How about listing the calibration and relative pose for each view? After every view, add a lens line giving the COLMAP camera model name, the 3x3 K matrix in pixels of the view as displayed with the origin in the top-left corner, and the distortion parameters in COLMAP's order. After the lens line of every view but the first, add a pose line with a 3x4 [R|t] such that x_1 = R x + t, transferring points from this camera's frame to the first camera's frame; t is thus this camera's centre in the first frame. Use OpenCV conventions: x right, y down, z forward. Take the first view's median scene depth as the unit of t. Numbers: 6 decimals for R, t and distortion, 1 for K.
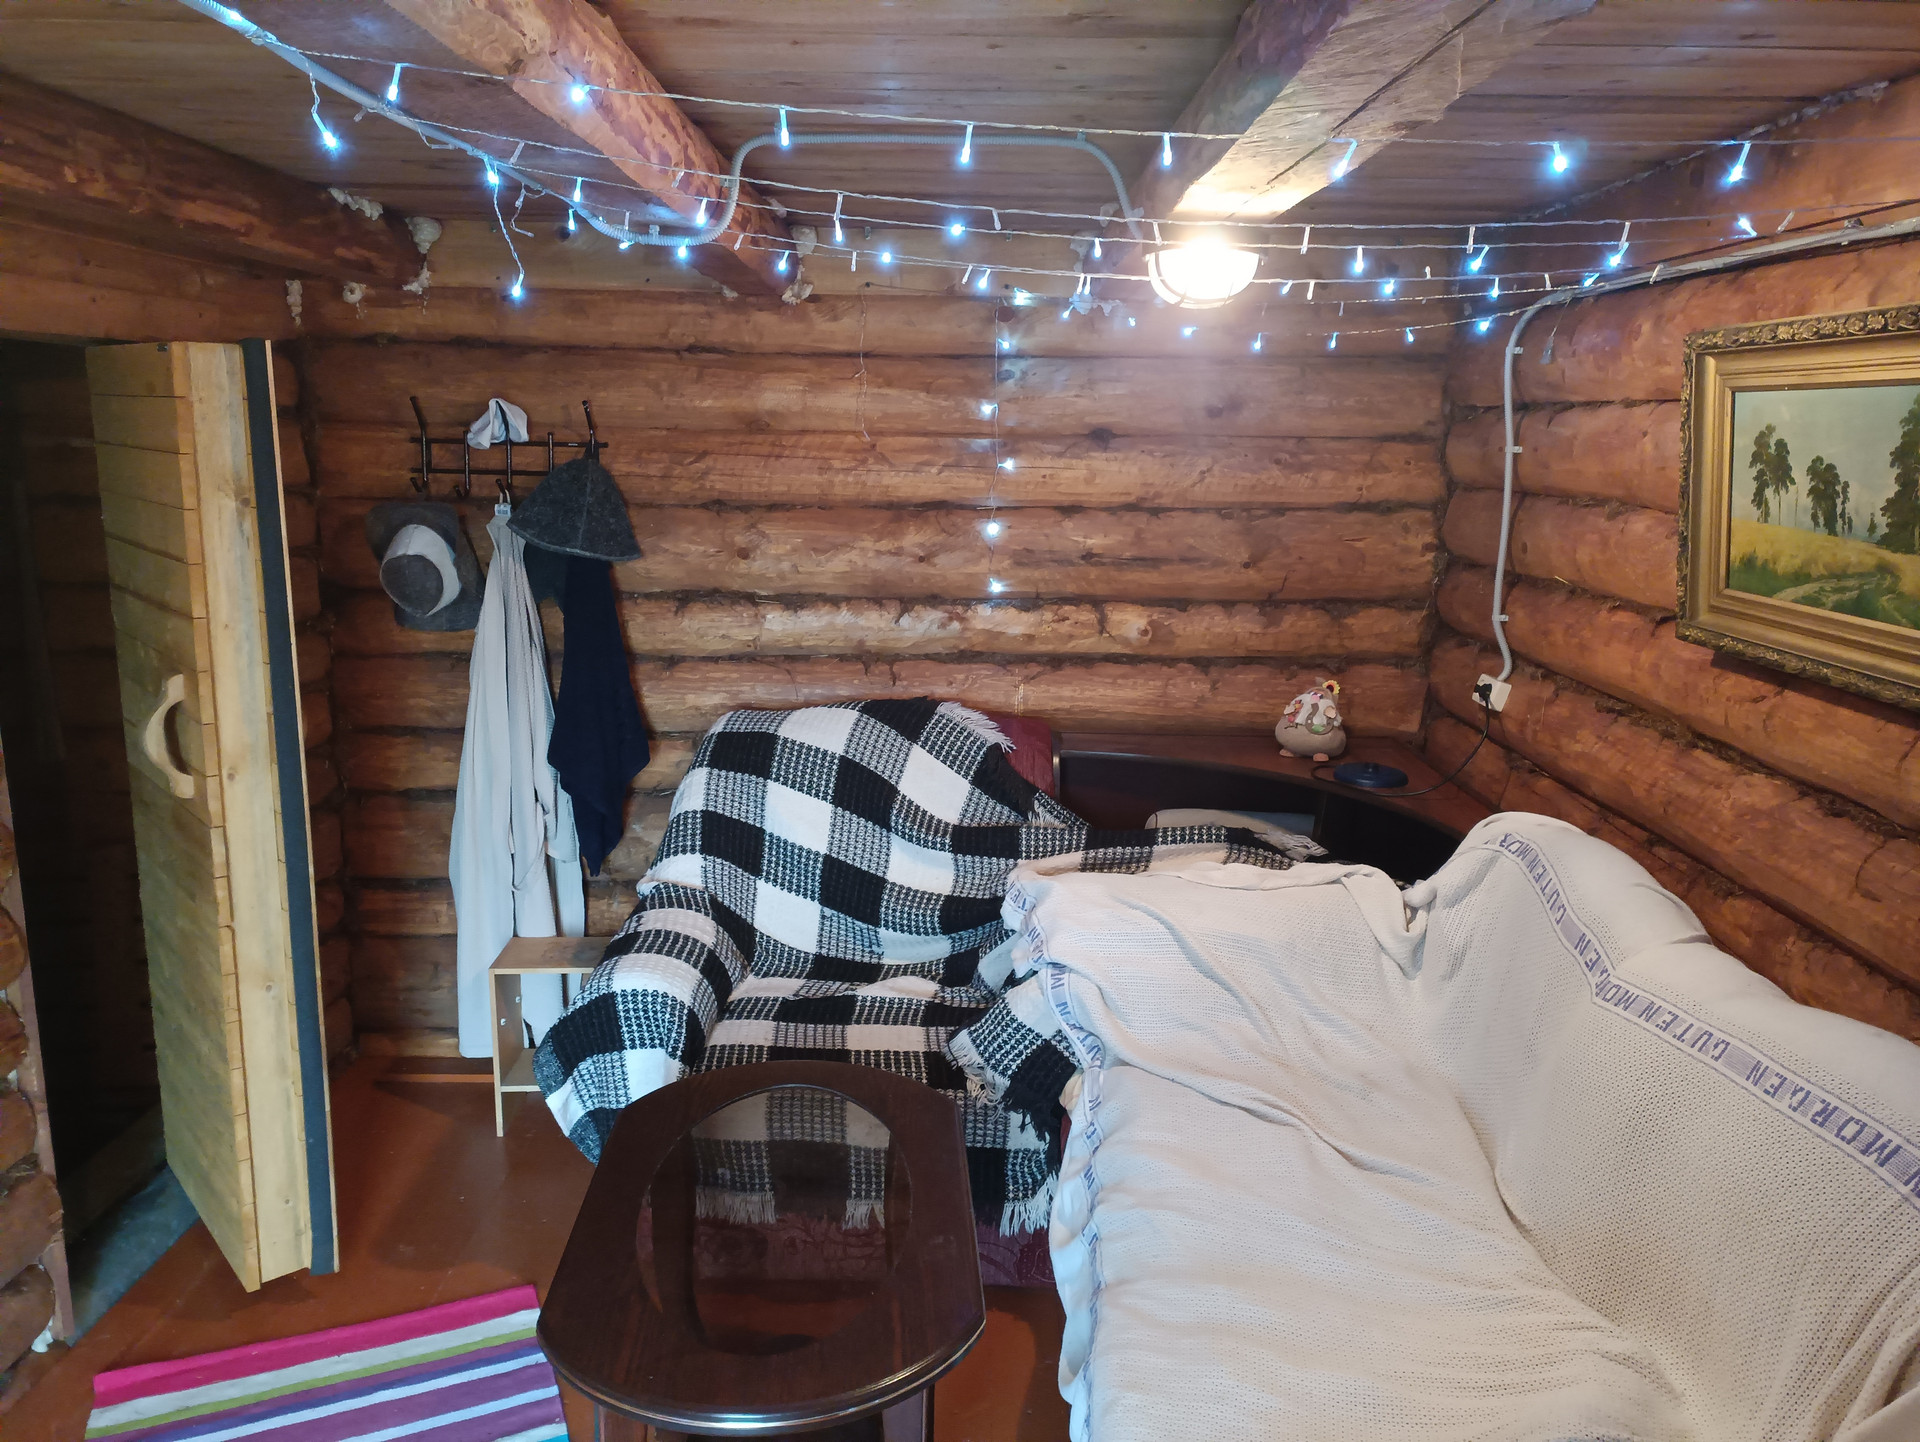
lens RADIAL K [[1401.7, 0, 965.0], [0, 1401.7, 721.9], [0, 0, 1]] dist [0.052572, -0.036248]
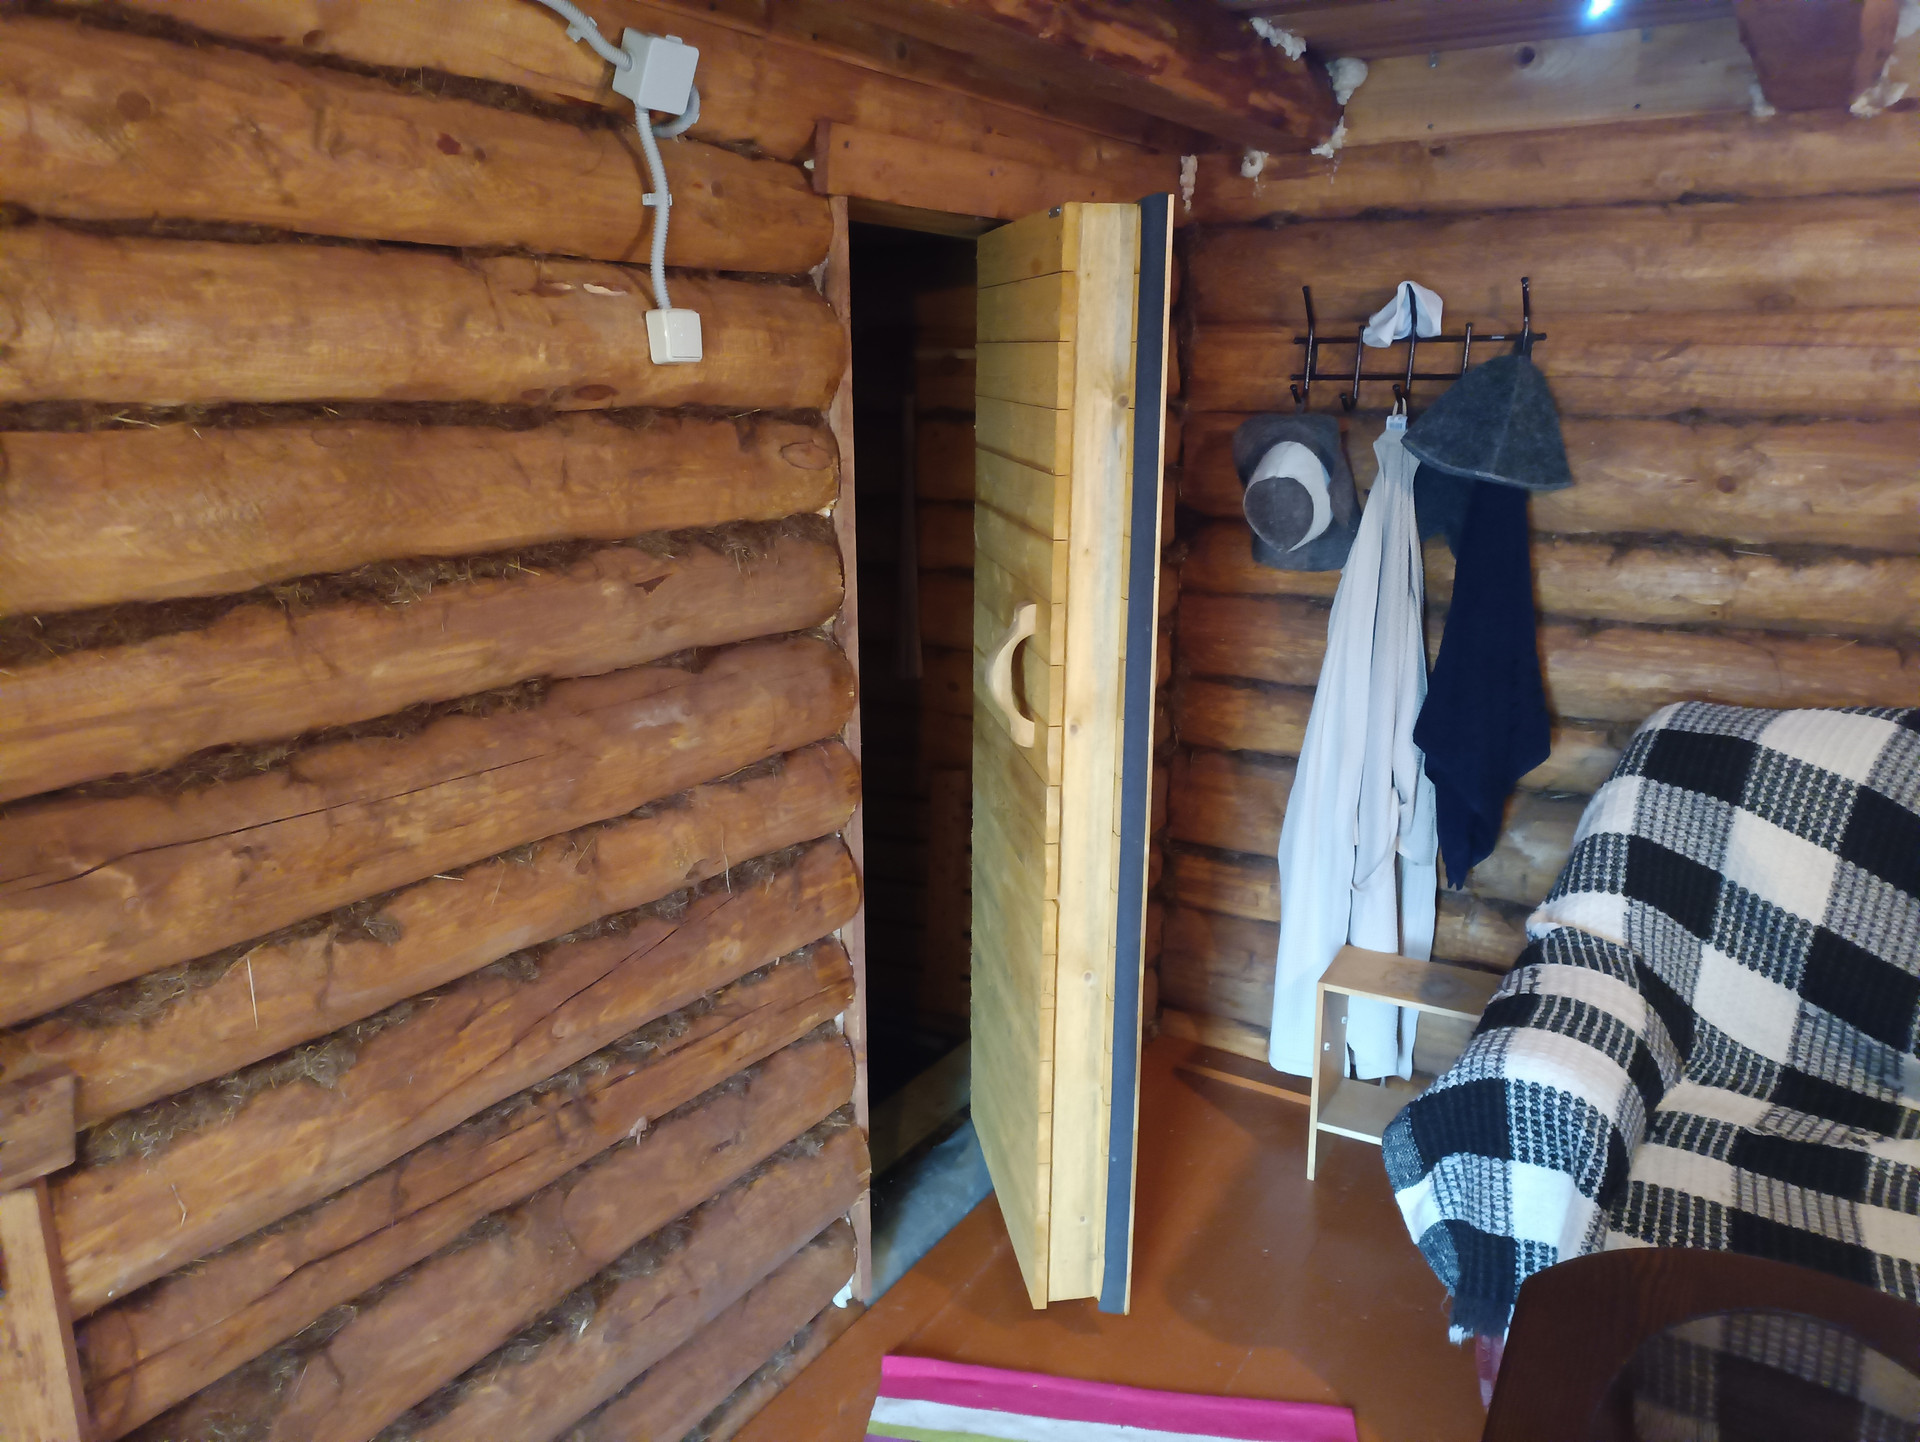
lens RADIAL K [[1402.4, 0, 967.3], [0, 1402.4, 725.8], [0, 0, 1]] dist [0.076973, -0.079839]
pose [[0.852141, 0.115215, -0.510471, -0.108647], [-0.093932, 0.993295, 0.067388, -0.010711], [0.514812, -0.009474, 0.857251, 0.187704]]
